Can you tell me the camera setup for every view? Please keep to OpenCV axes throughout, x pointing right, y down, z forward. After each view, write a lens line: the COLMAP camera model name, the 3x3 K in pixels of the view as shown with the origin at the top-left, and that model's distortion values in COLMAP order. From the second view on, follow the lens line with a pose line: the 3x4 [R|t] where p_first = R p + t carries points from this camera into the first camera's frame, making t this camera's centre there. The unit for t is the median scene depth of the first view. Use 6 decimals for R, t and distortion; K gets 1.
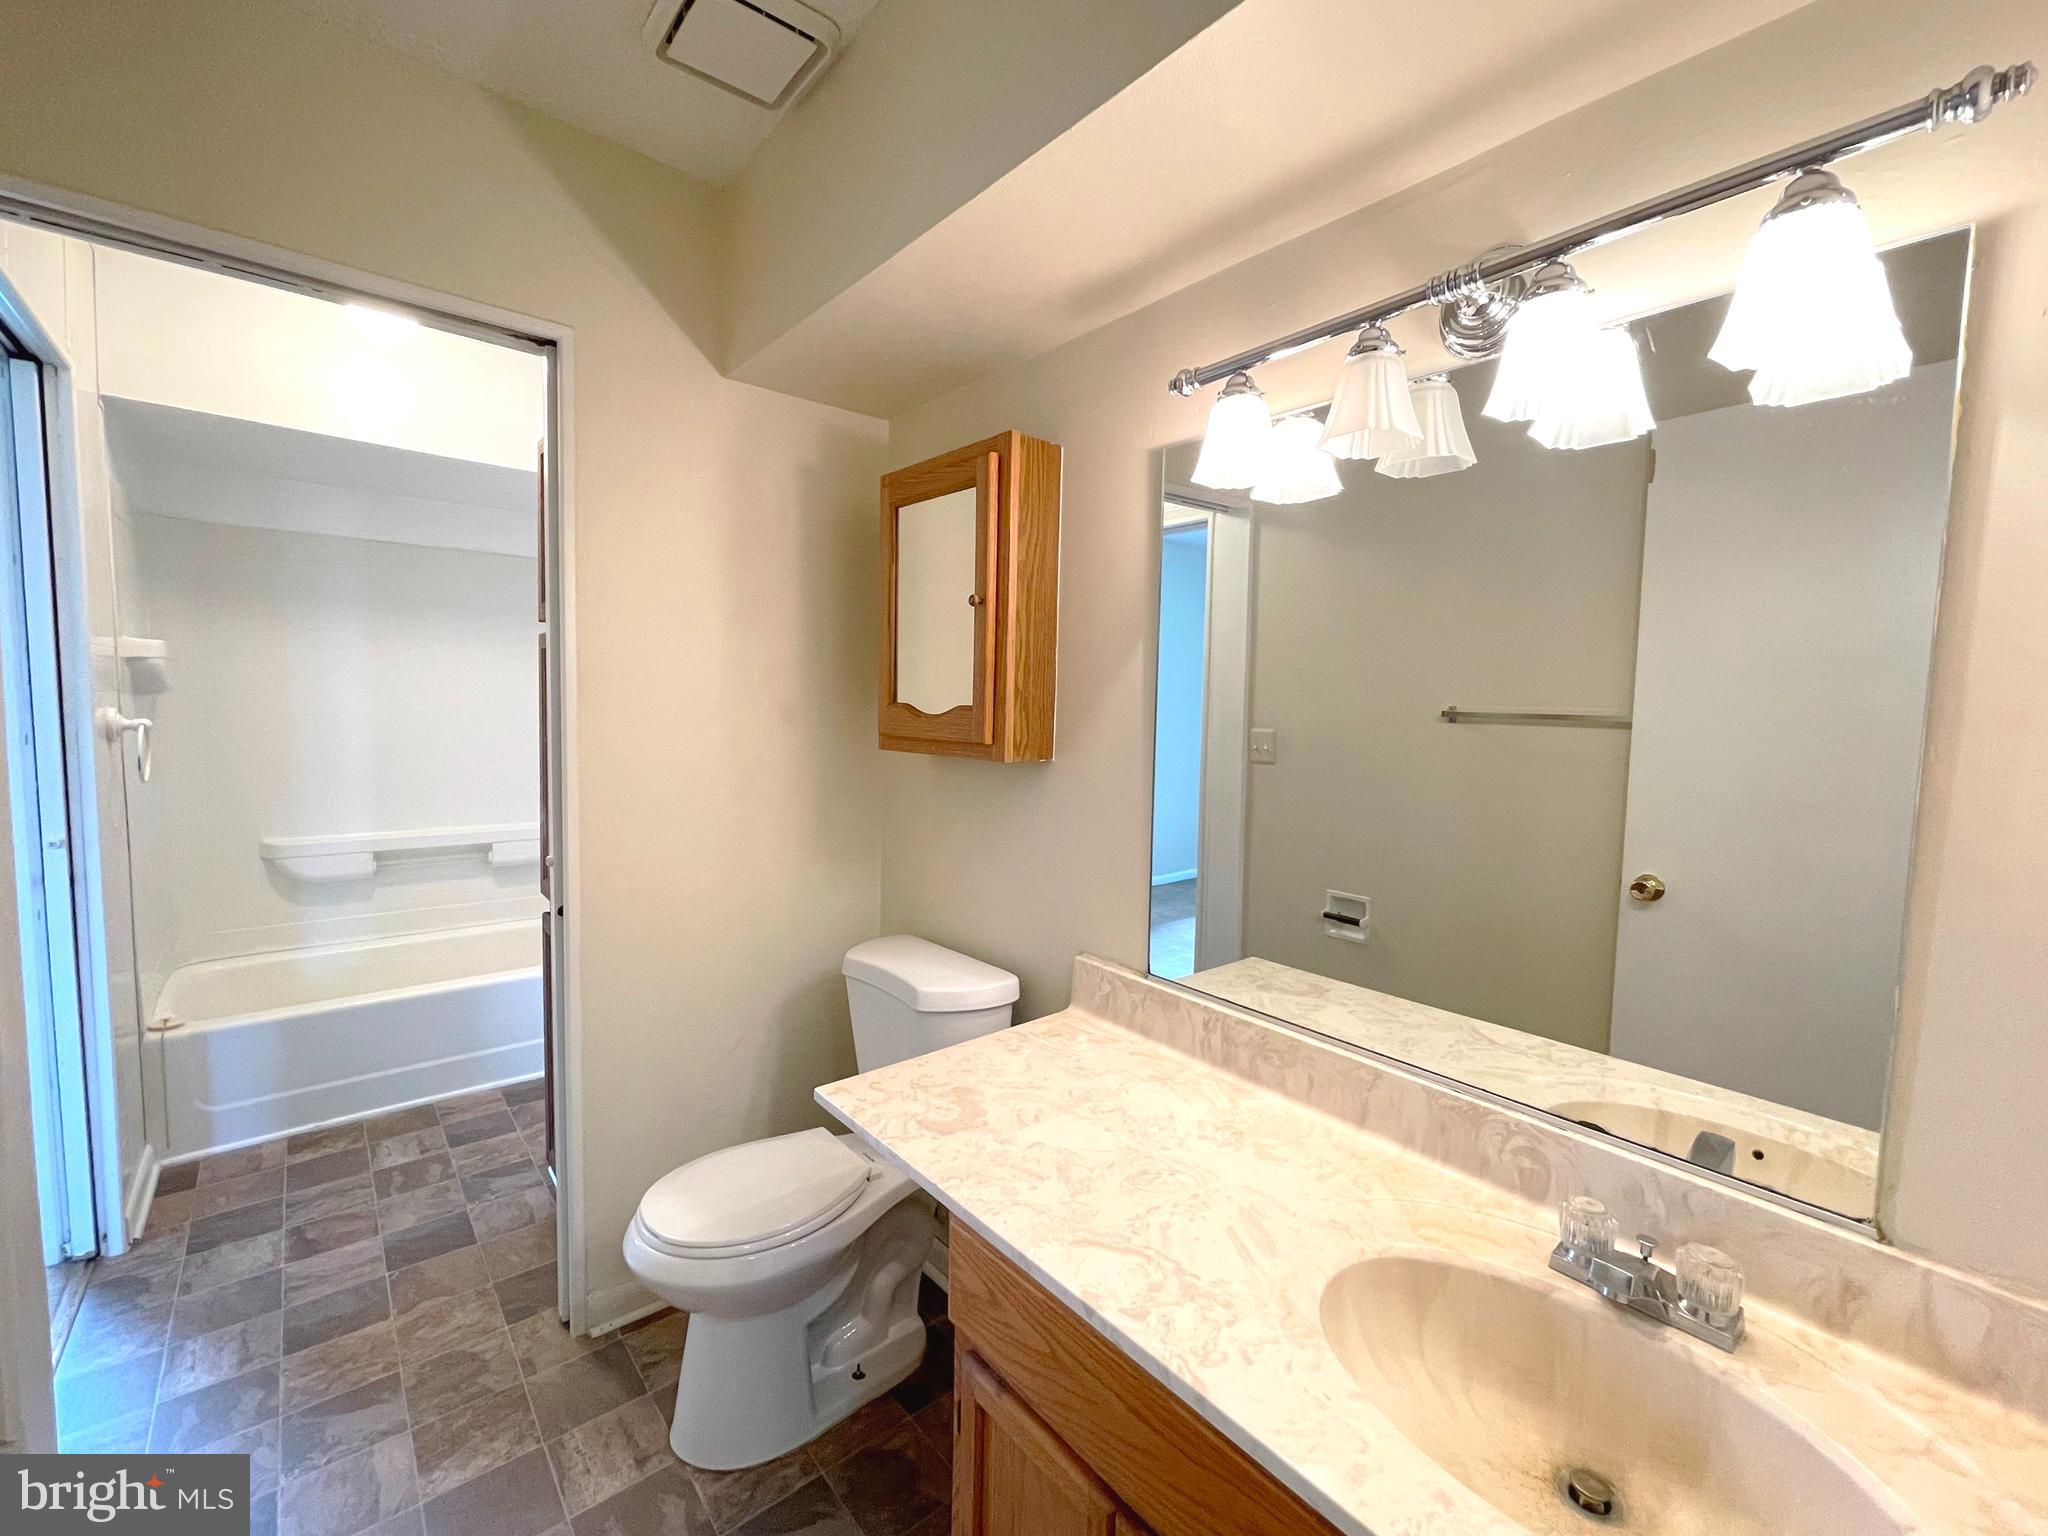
lens RADIAL K [[842.2, 0, 1020.7], [0, 842.2, 767.1], [0, 0, 1]] dist [-0.006166, 0.002984]
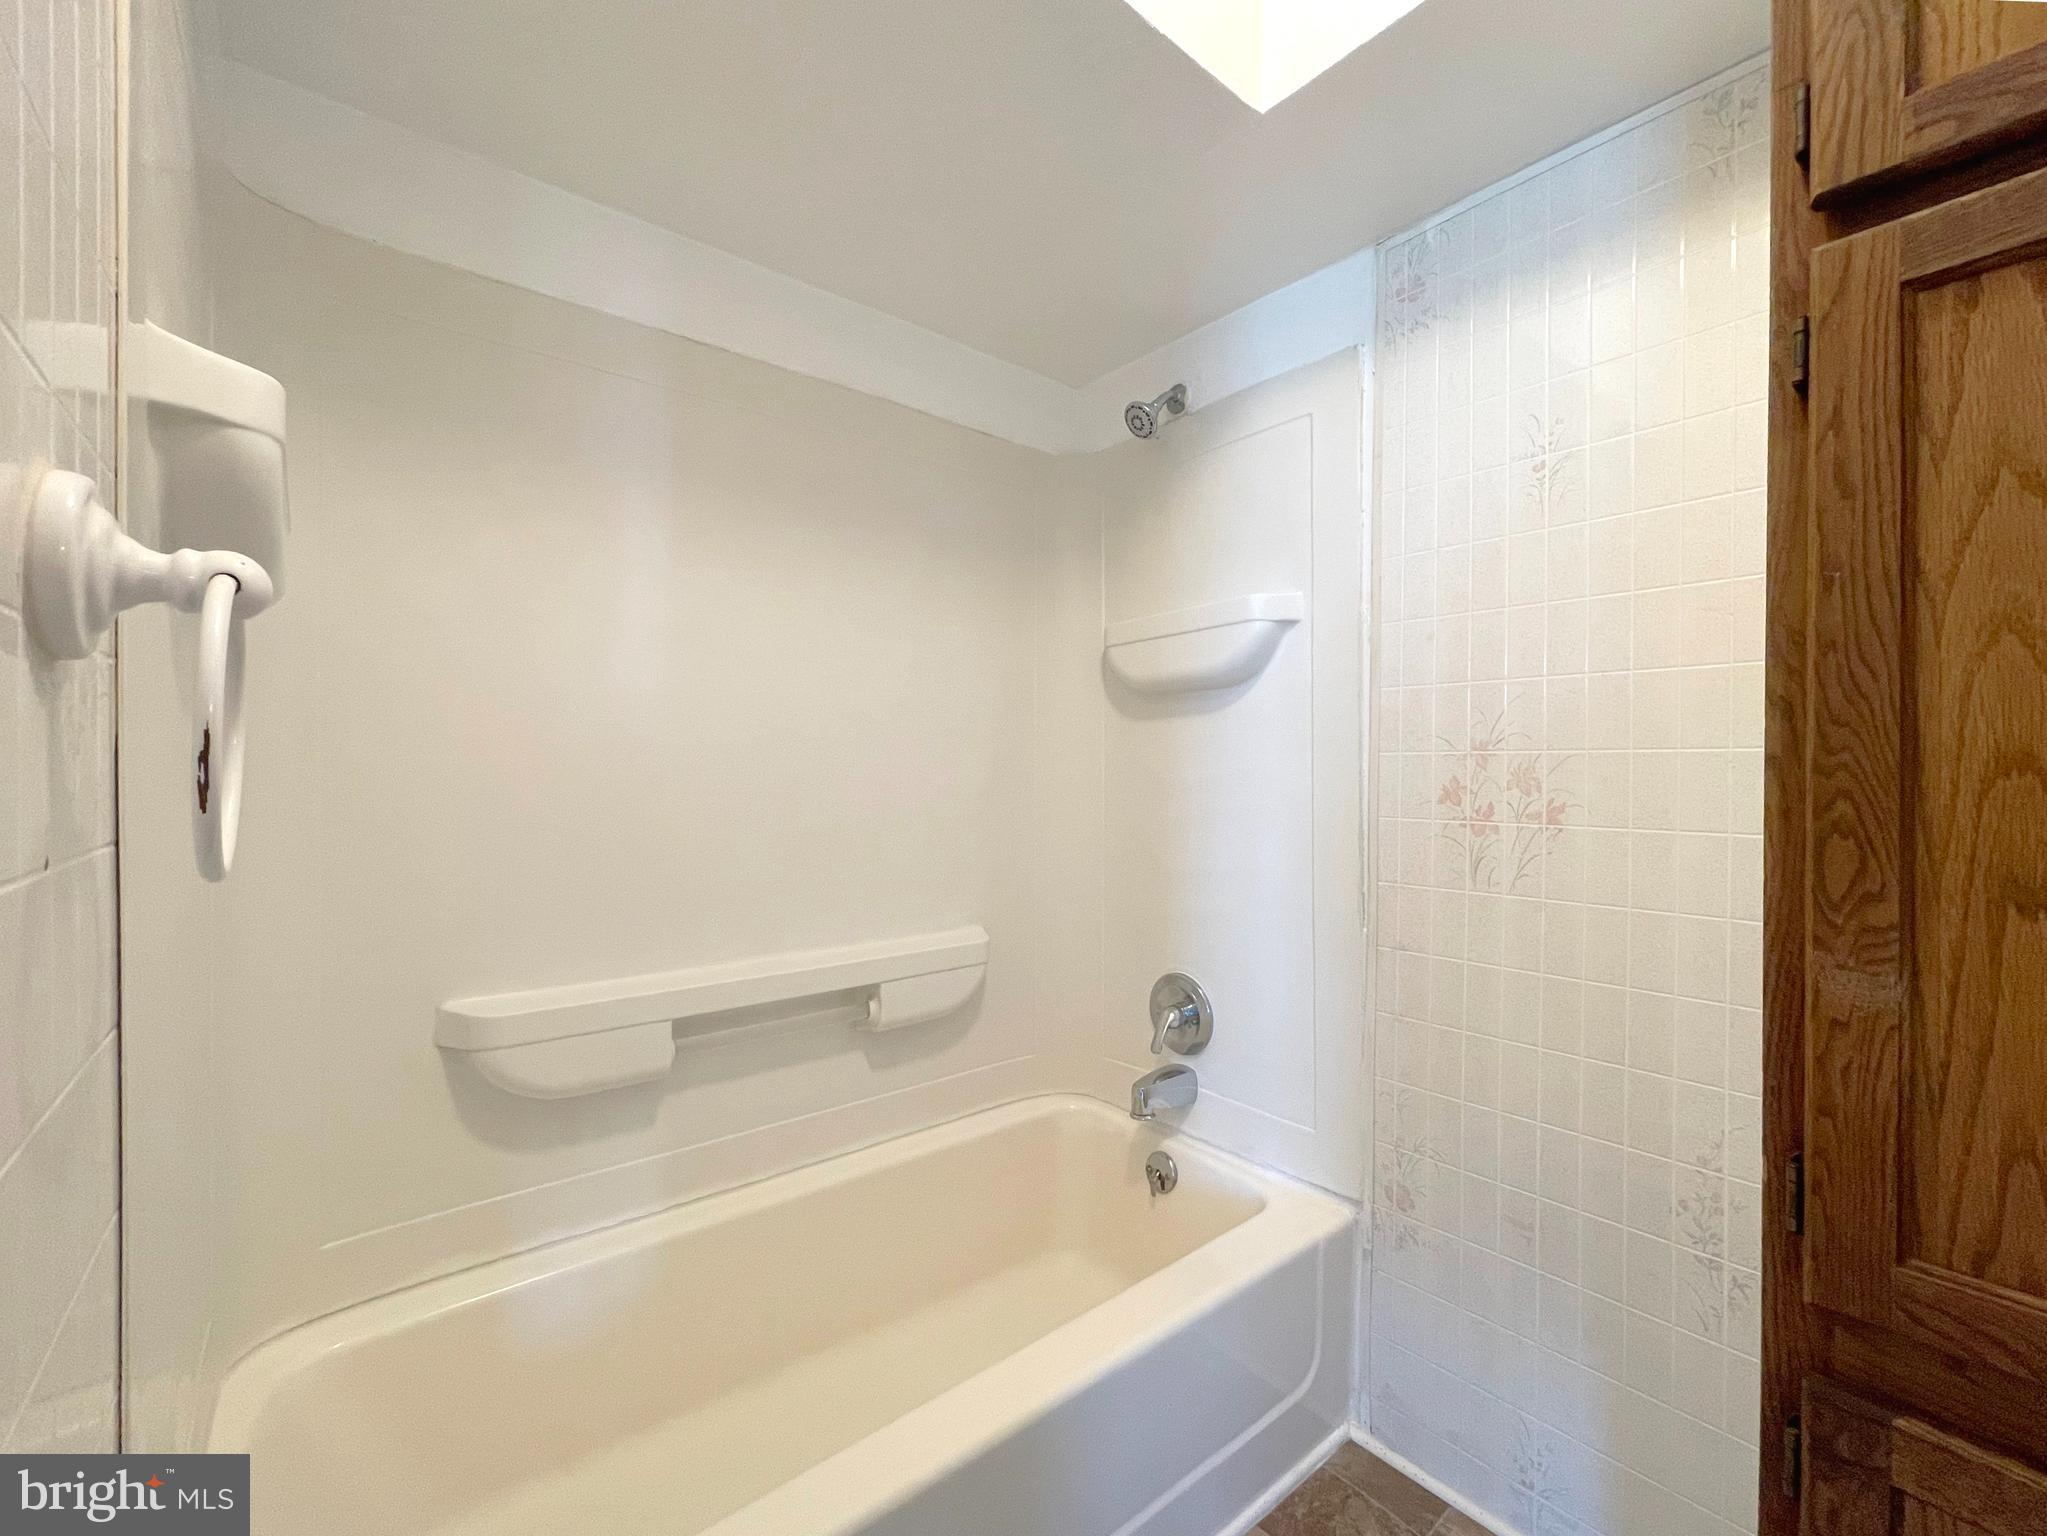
lens RADIAL K [[841.8, 0, 1025.8], [0, 841.8, 771.5], [0, 0, 1]] dist [-0.006166, 0.002984]
pose [[0.999681, -0.025138, 0.002342, -0.643824], [0.025244, 0.996631, -0.078035, 0.011876], [-0.000372, 0.078069, 0.996948, 0.604720]]
